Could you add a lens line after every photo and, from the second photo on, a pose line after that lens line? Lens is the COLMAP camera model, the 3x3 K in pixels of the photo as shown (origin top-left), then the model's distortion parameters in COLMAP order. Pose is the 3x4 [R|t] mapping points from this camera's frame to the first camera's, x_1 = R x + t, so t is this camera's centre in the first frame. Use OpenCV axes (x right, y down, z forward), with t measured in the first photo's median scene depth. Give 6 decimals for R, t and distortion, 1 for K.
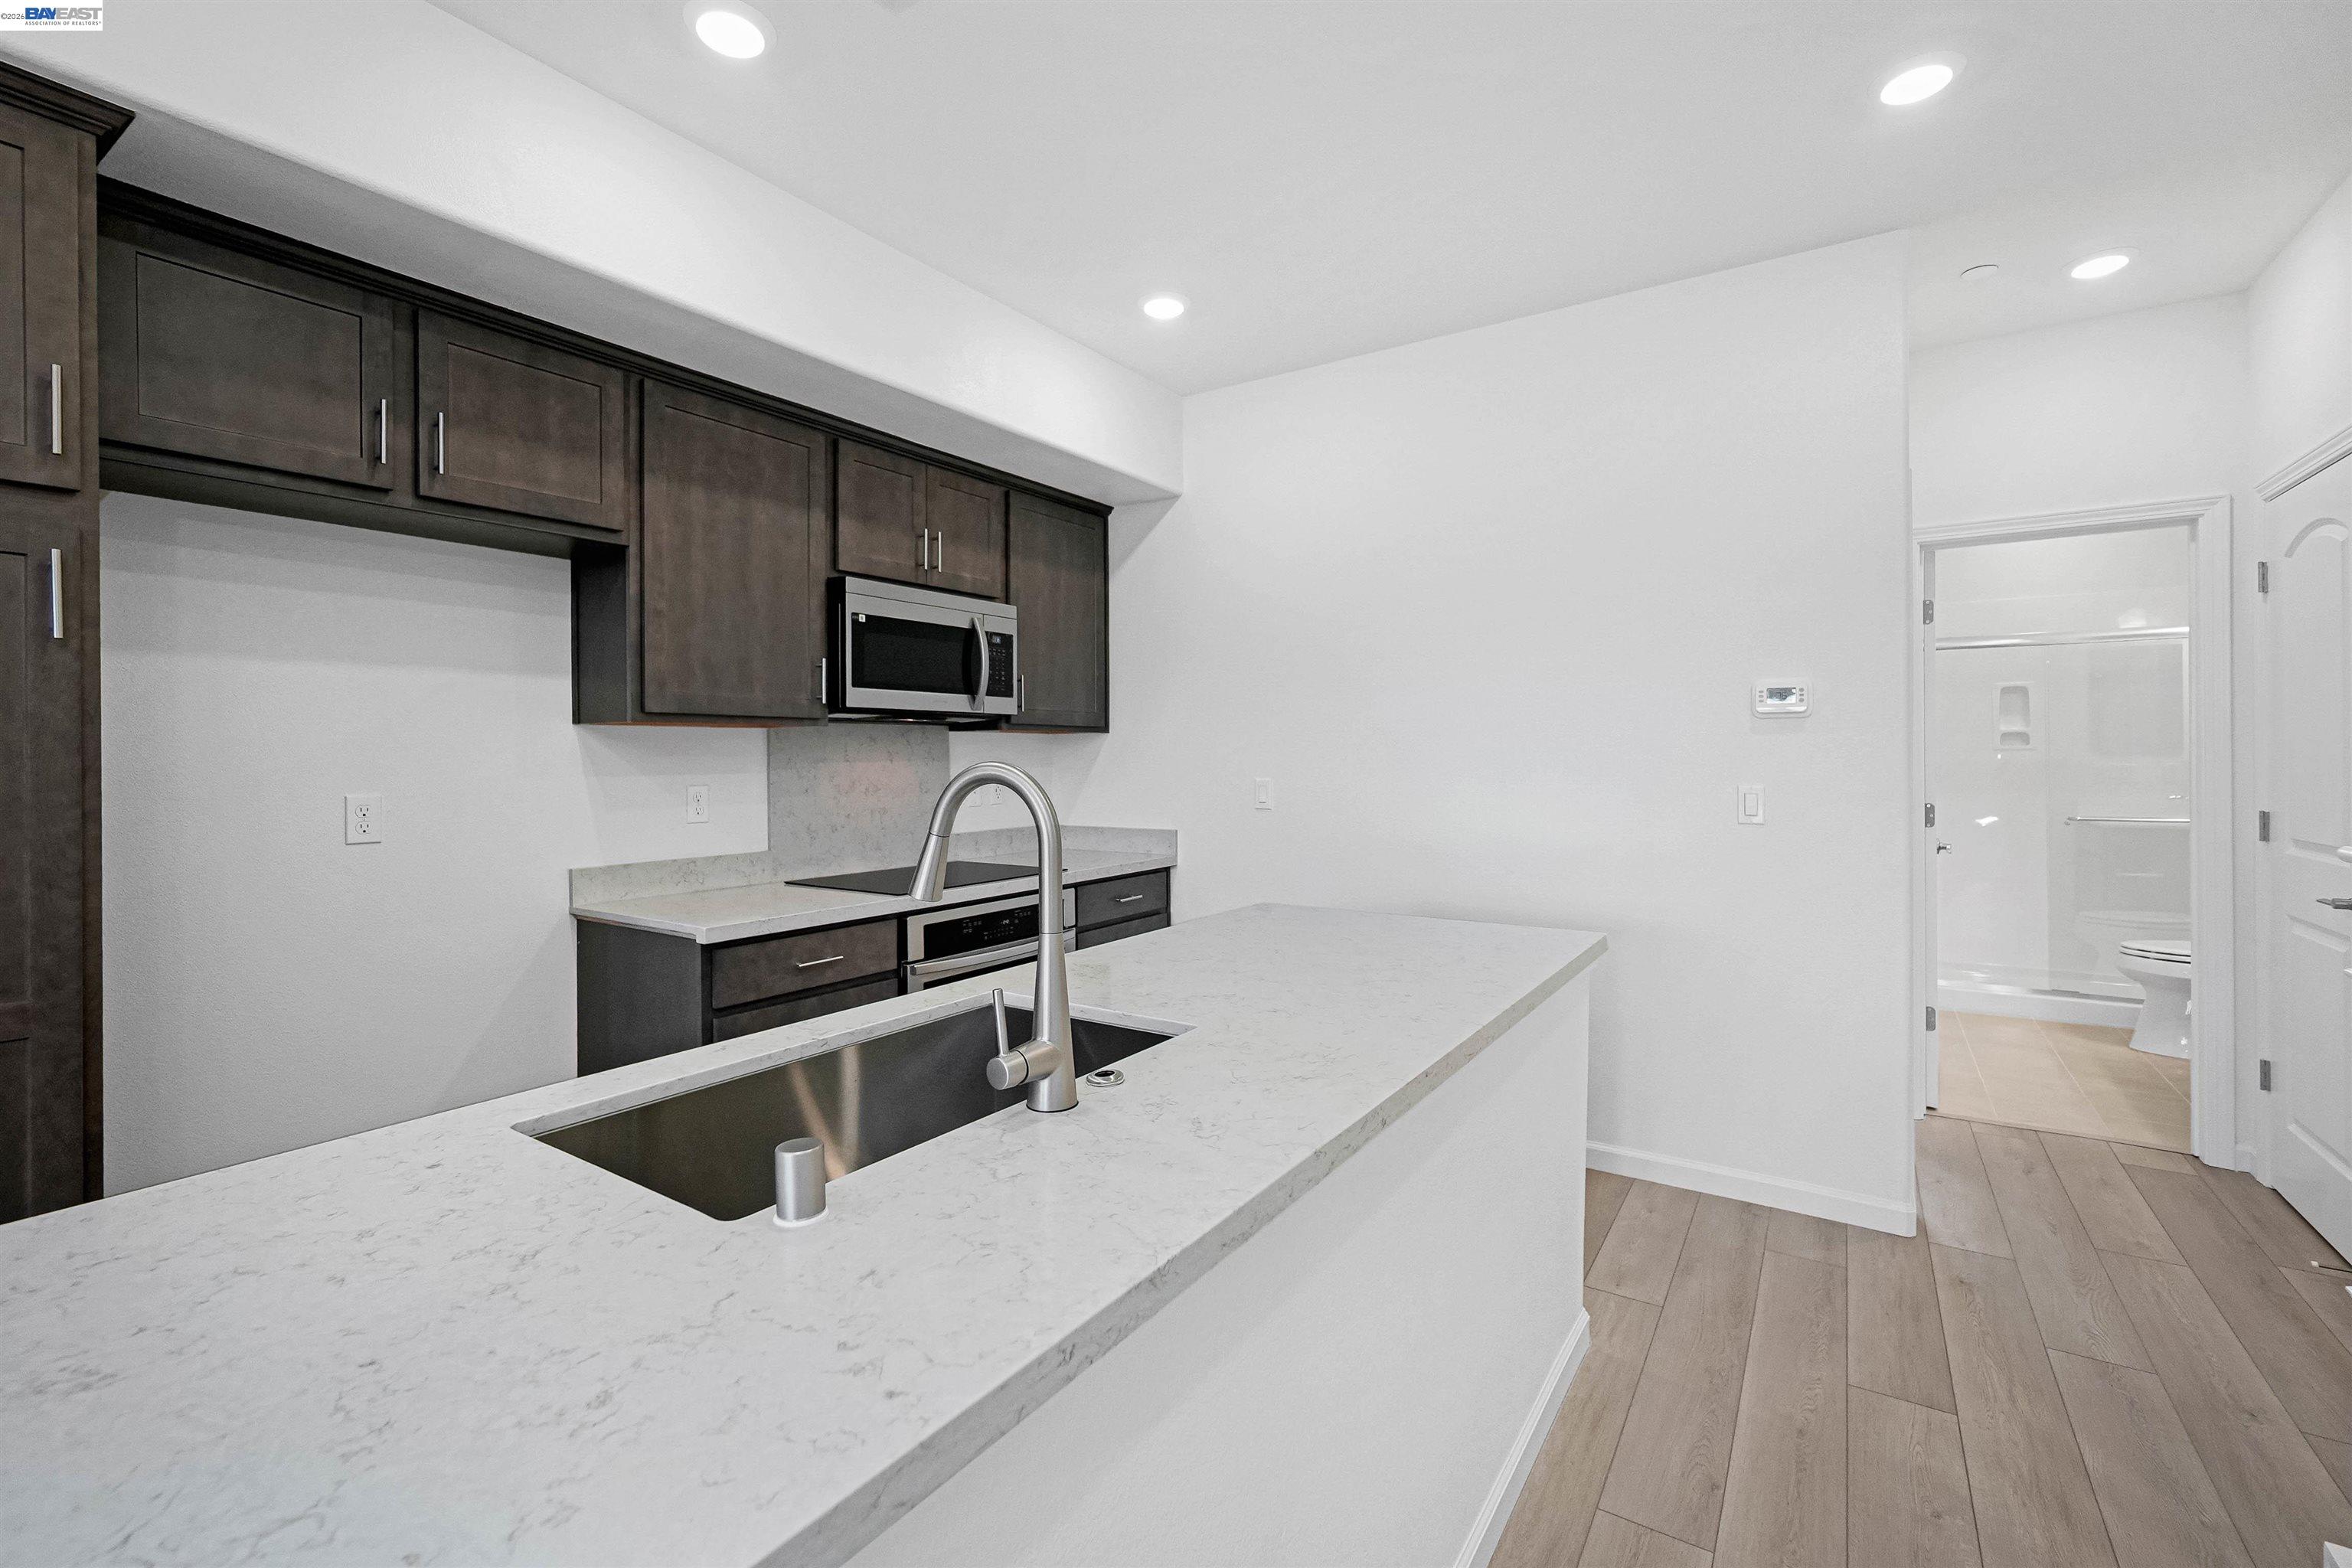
lens RADIAL K [[1012.6, 0, 1166.9], [0, 1012.6, 776.6], [0, 0, 1]] dist [-0.003880, 0.000066]
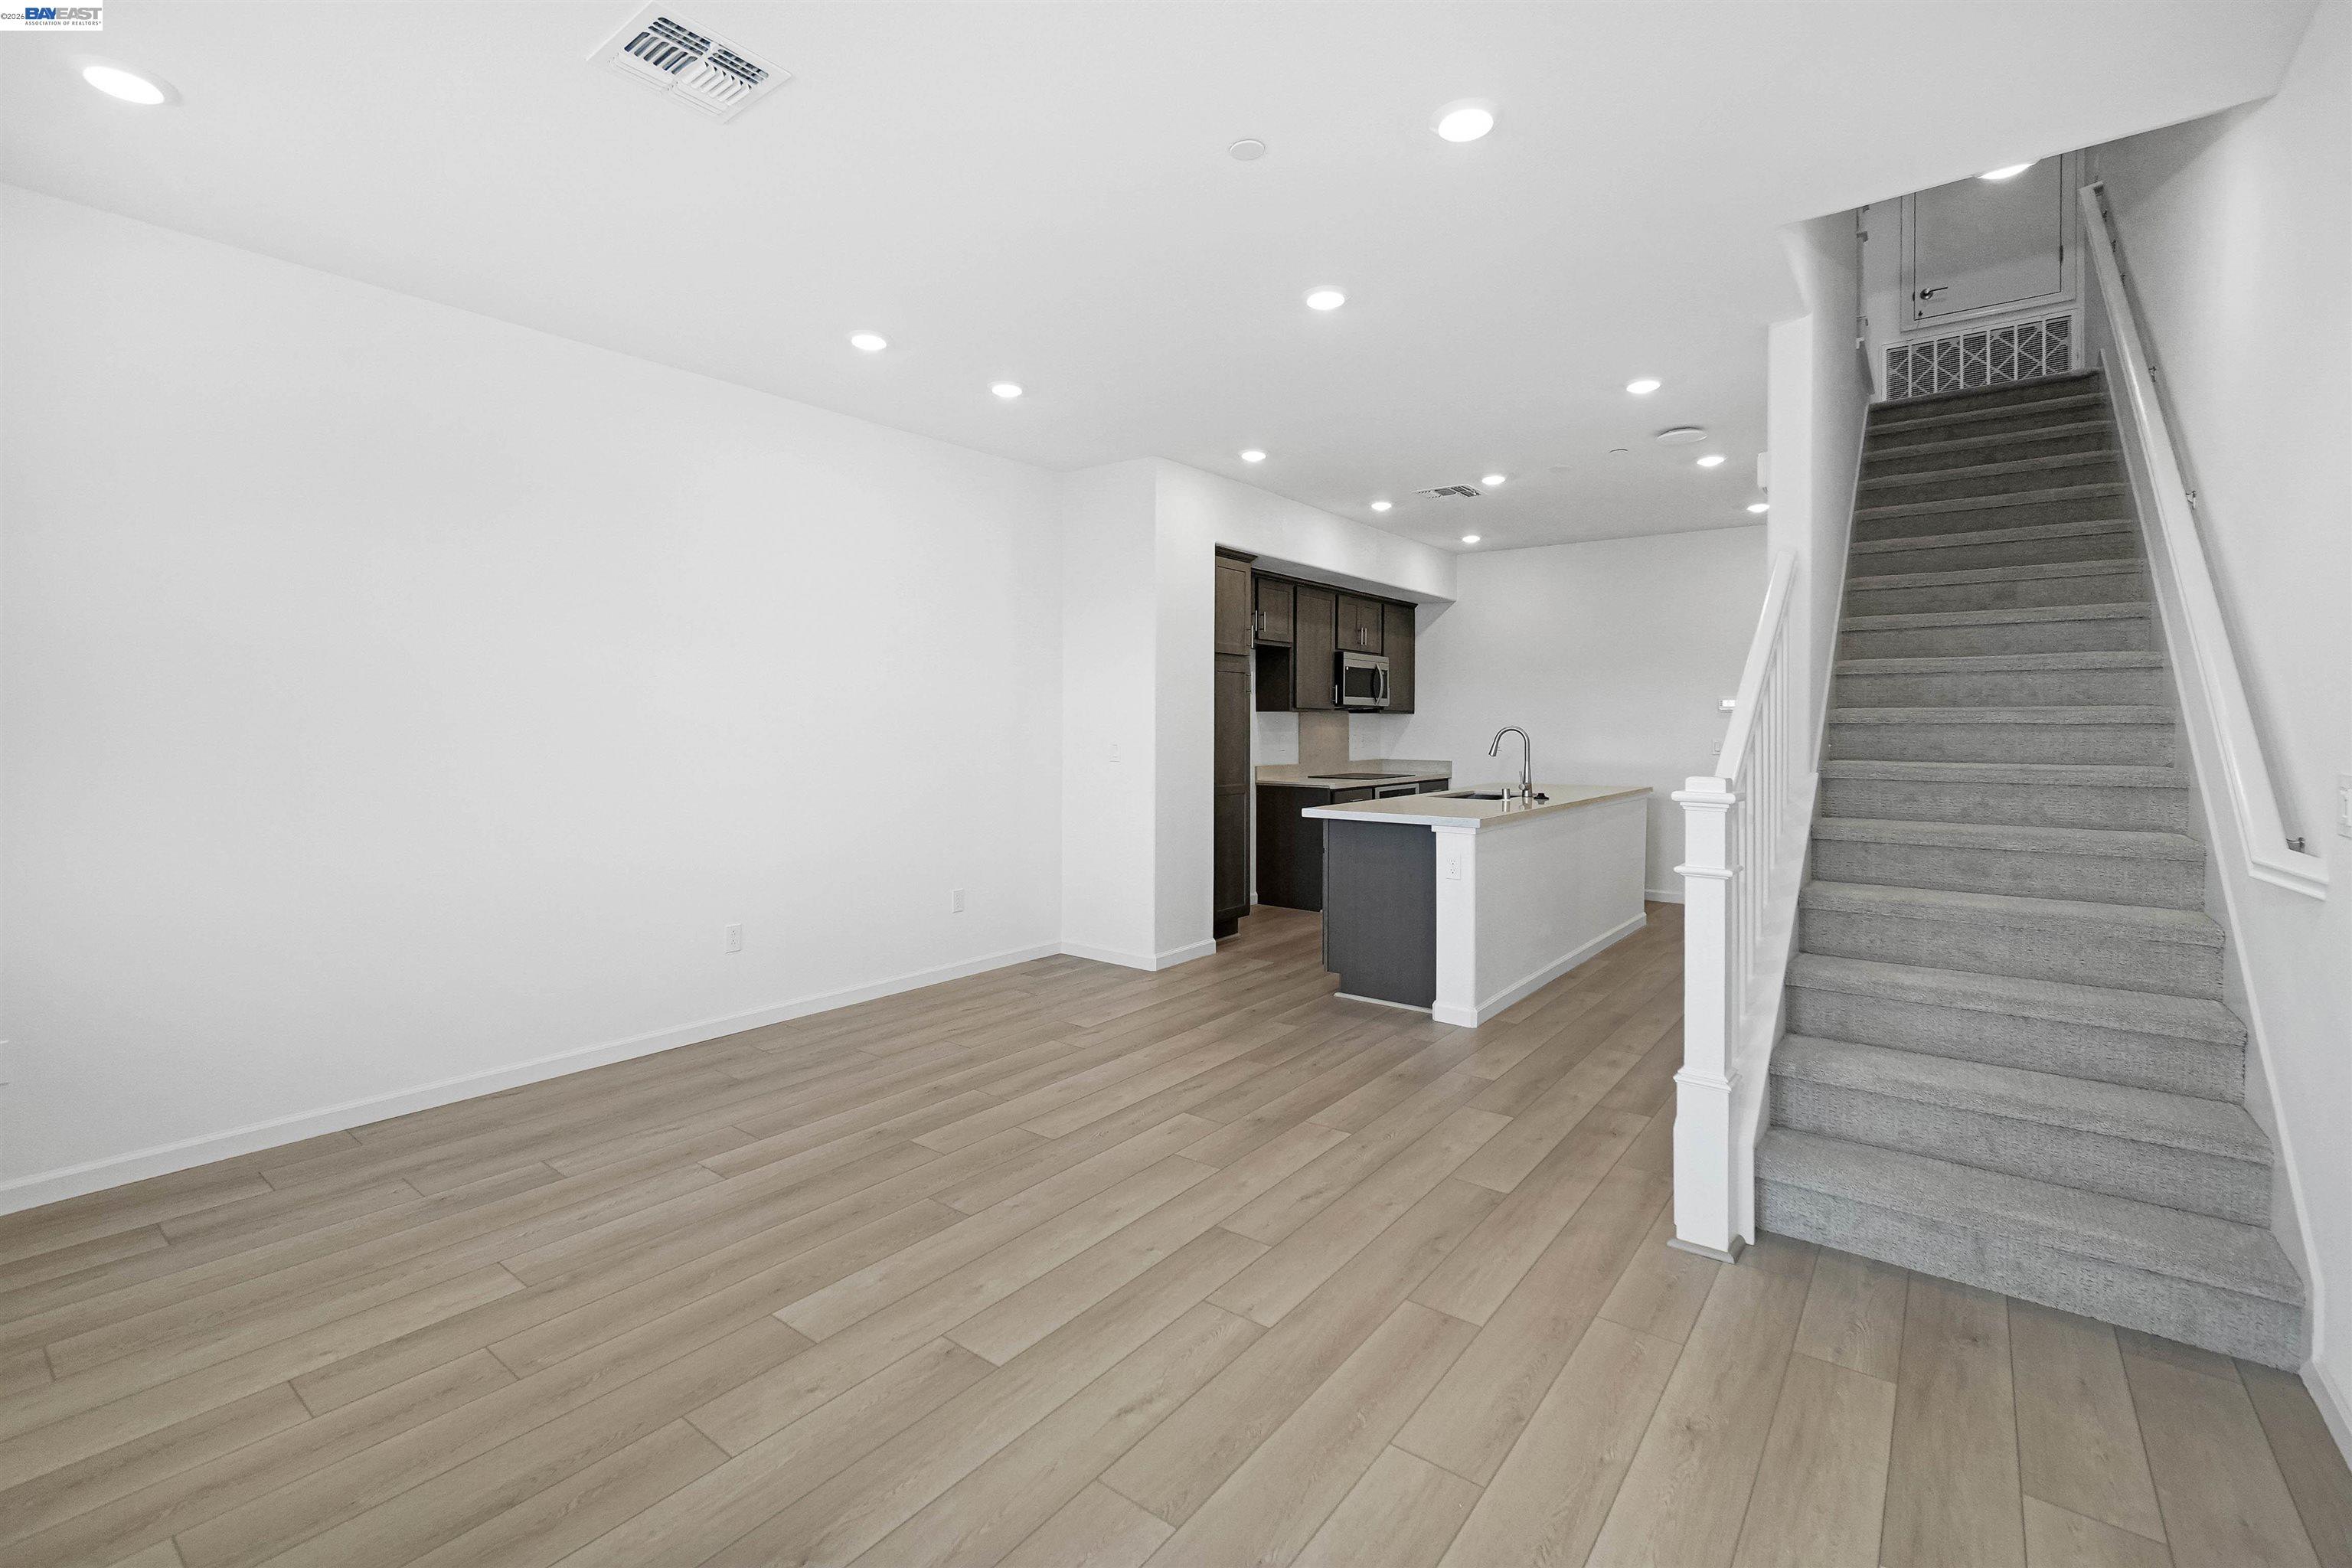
lens RADIAL K [[1012.6, 0, 1166.9], [0, 1012.6, 776.6], [0, 0, 1]] dist [-0.003880, 0.000066]
pose [[0.997064, 0.009671, -0.075962, -0.518083], [-0.007792, 0.999657, 0.024999, 0.046491], [0.076178, -0.024333, 0.996797, -1.406946]]
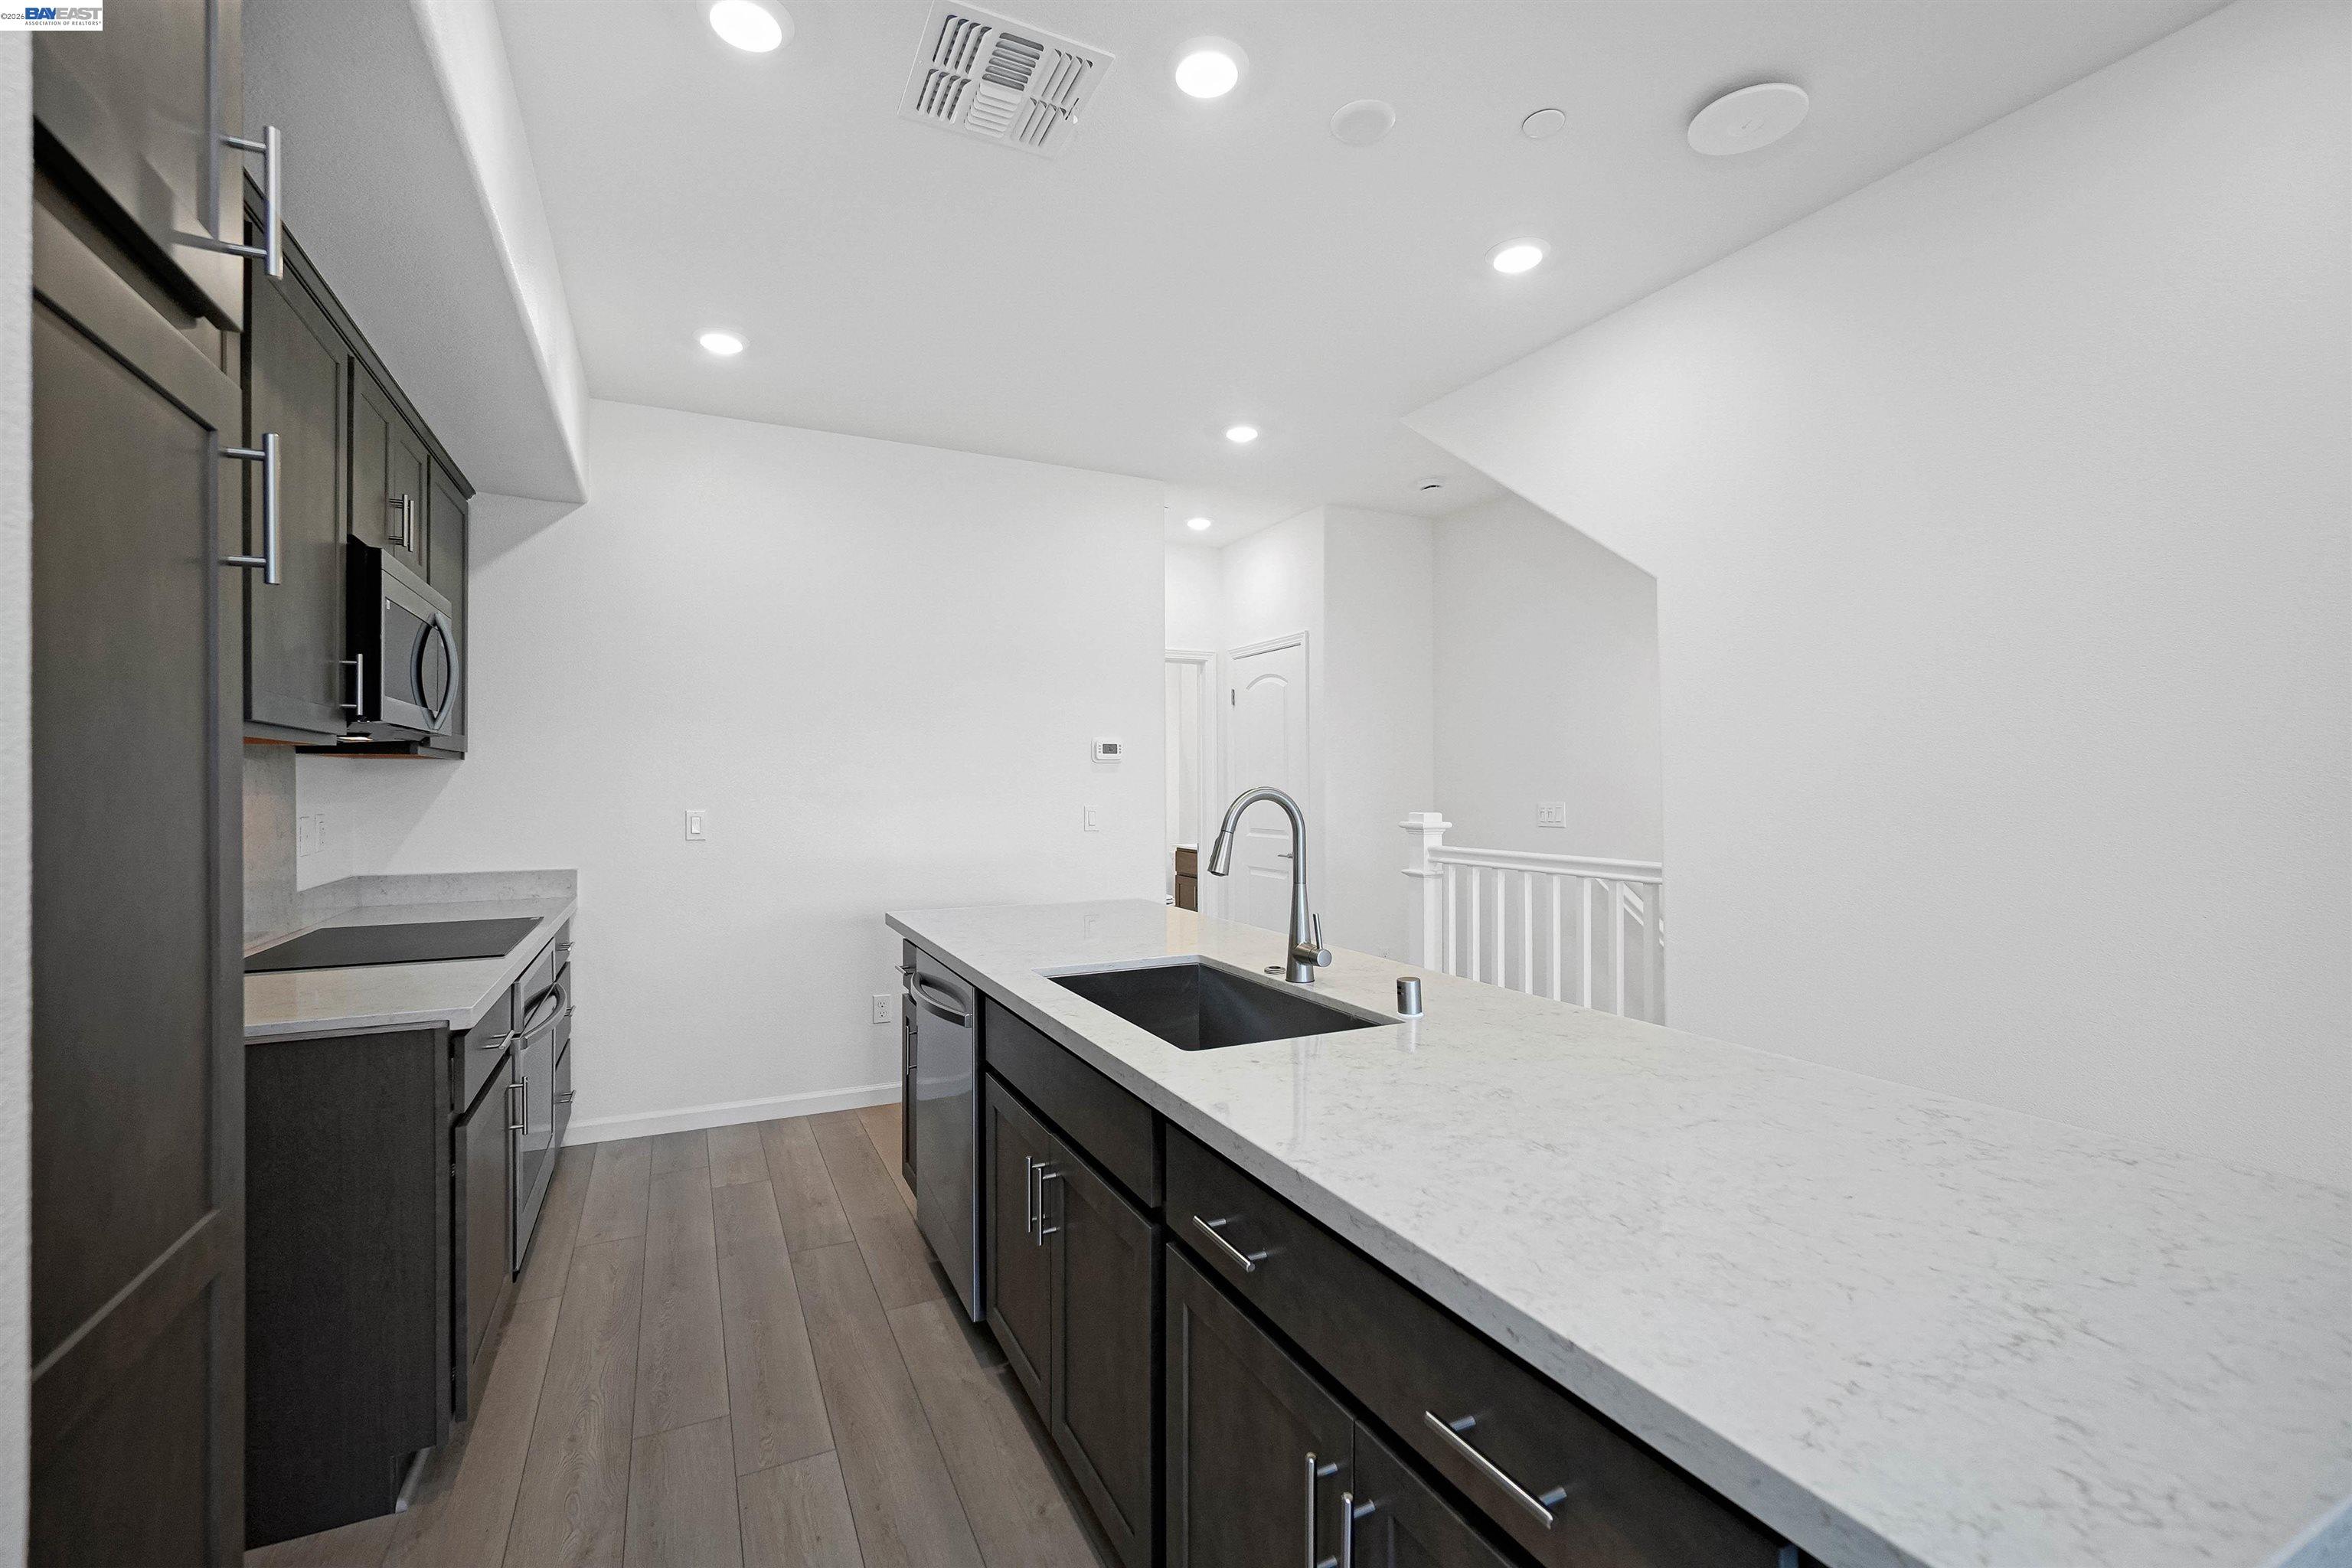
lens RADIAL K [[1012.6, 0, 1166.9], [0, 1012.6, 776.6], [0, 0, 1]] dist [-0.003880, 0.000066]
pose [[0.516662, 0.013836, 0.856078, -0.612617], [0.017938, 0.999475, -0.026980, 0.003808], [-0.856002, 0.029296, 0.516143, 0.101694]]
